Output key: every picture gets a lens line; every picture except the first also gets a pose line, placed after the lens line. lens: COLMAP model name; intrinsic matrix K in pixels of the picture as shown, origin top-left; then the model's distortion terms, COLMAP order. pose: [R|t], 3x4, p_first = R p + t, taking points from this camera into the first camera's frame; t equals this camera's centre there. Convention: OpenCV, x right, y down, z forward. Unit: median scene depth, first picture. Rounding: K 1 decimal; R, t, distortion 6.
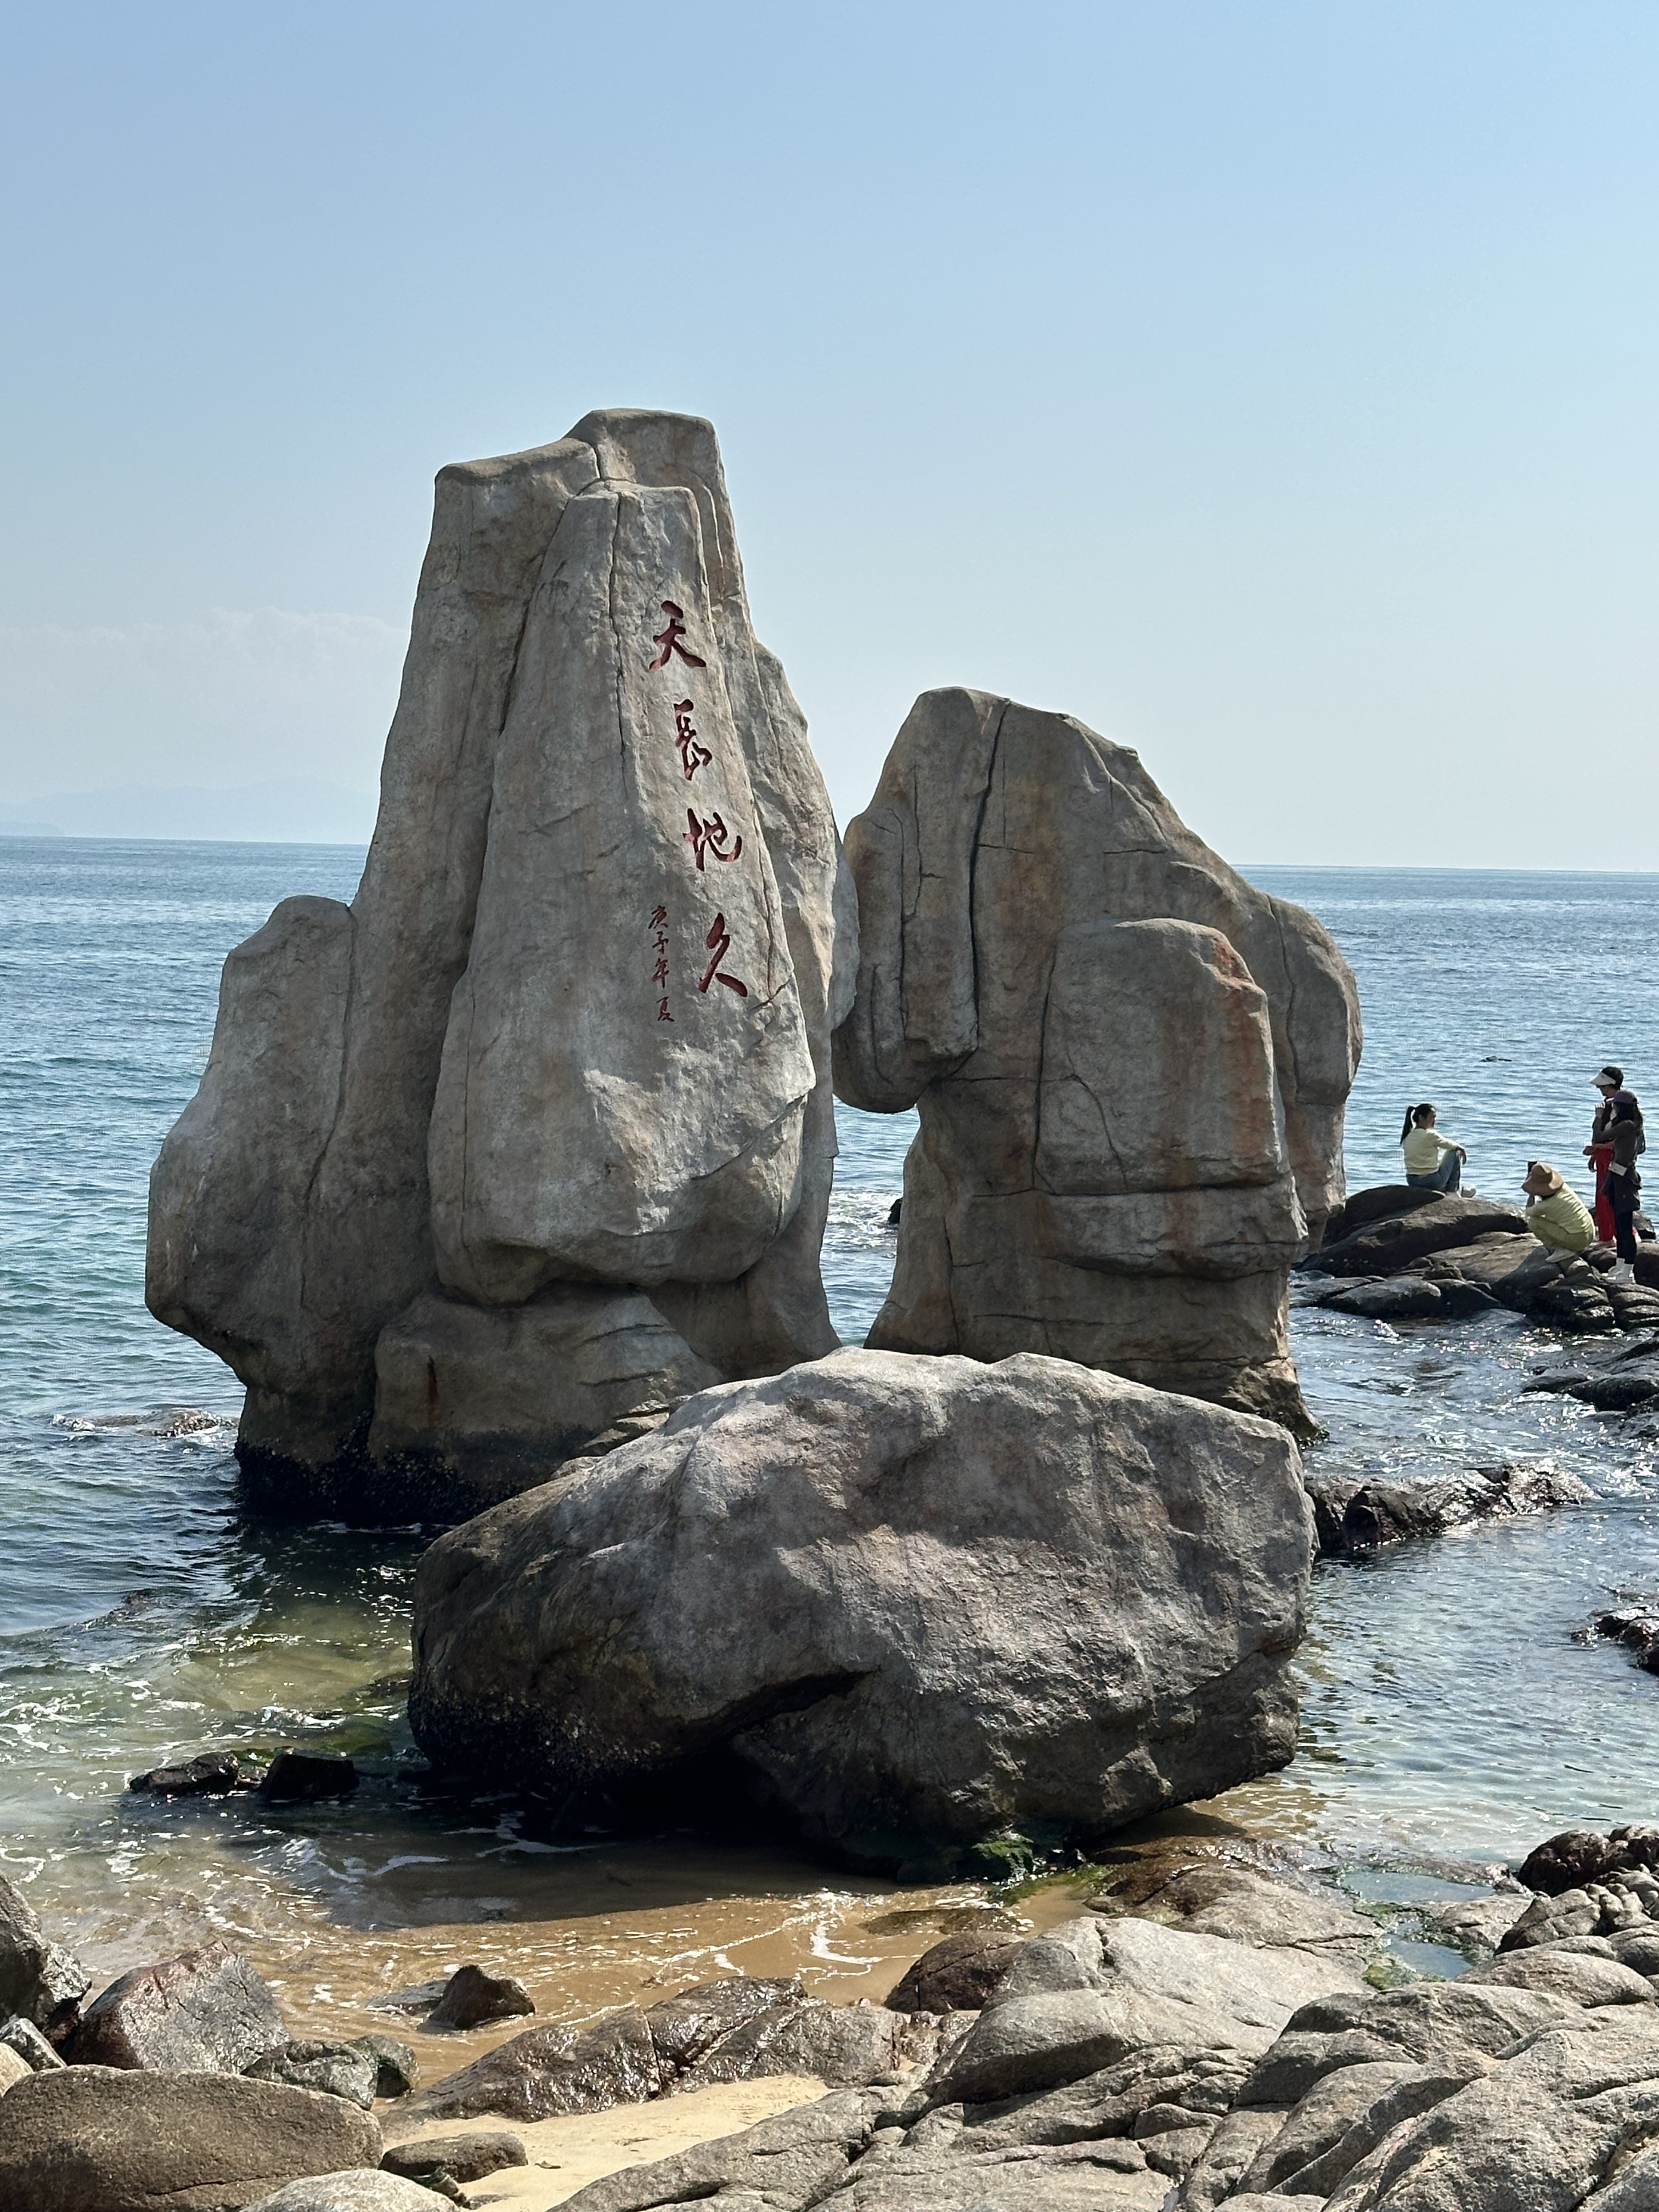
lens RADIAL K [[3734.2, 0, 829.5], [0, 3734.2, 1106.0], [0, 0, 1]] dist [0.129522, -0.015750]
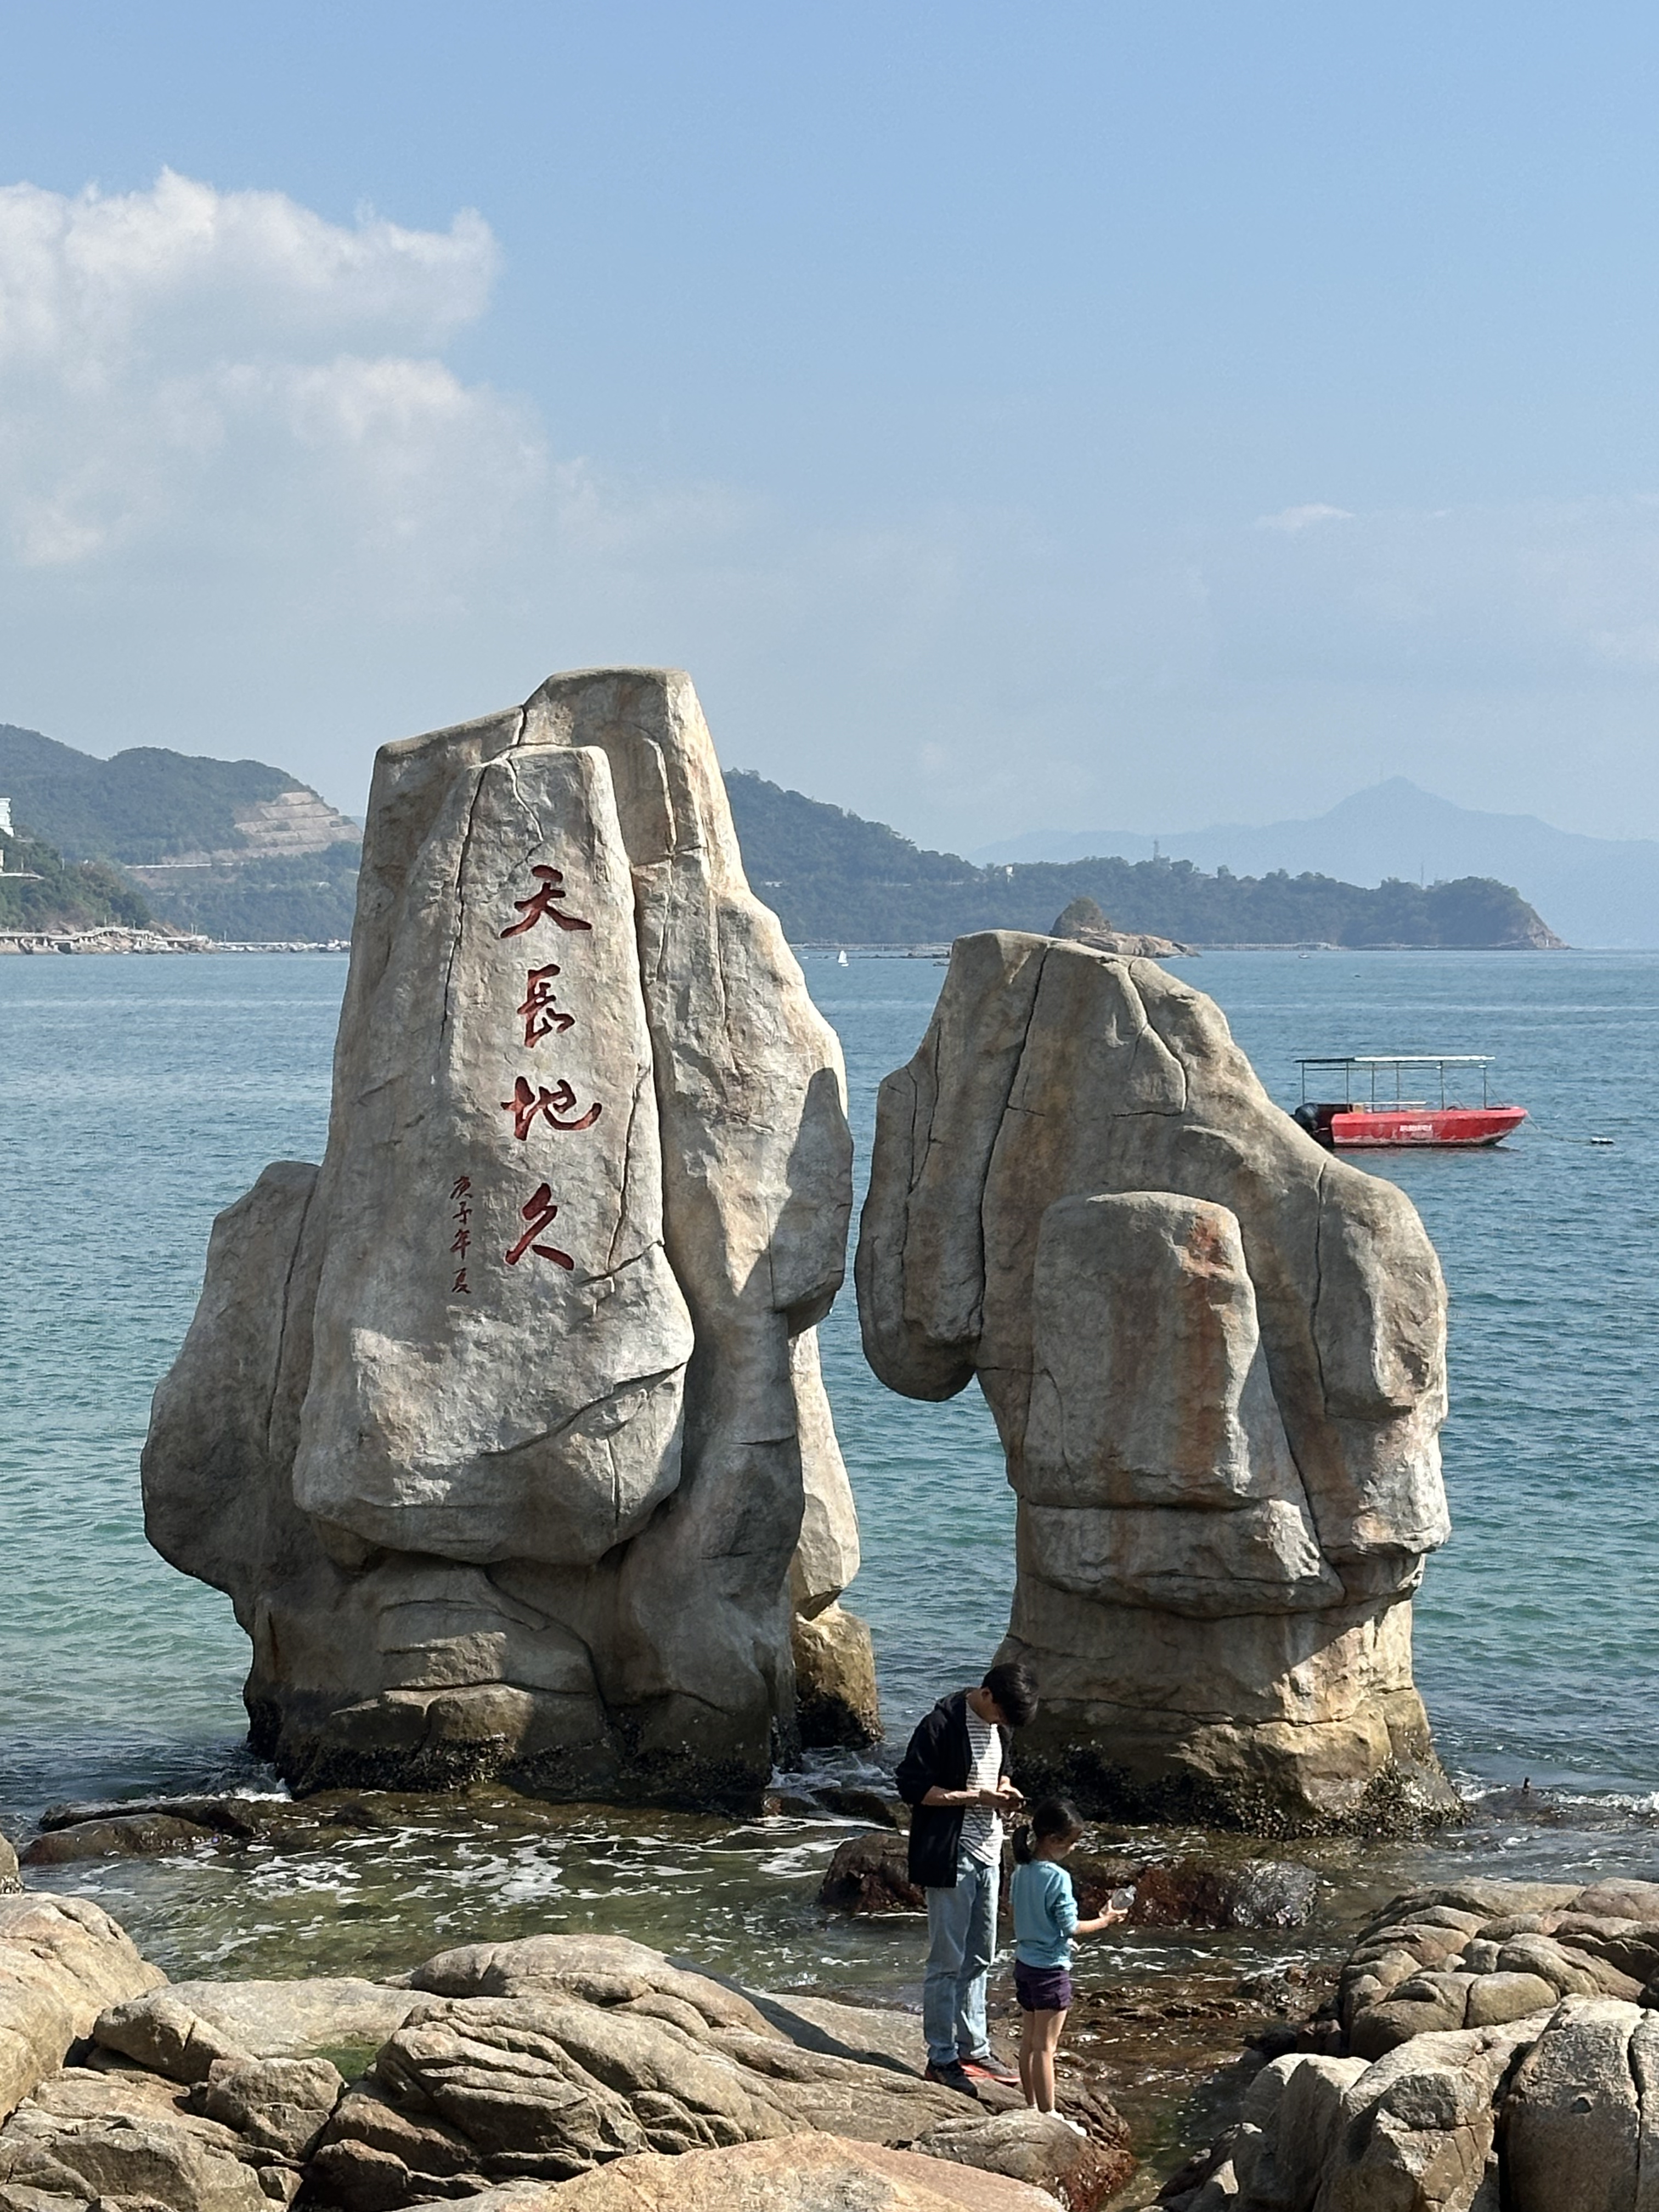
lens RADIAL K [[4794.4, 0, 829.5], [0, 4794.4, 1106.0], [0, 0, 1]] dist [0.113285, -0.000027]
pose [[0.640861, 0.003847, -0.767648, 0.972745], [-0.038124, 0.998913, -0.026821, -0.040869], [0.766710, 0.046454, 0.640311, 0.254295]]
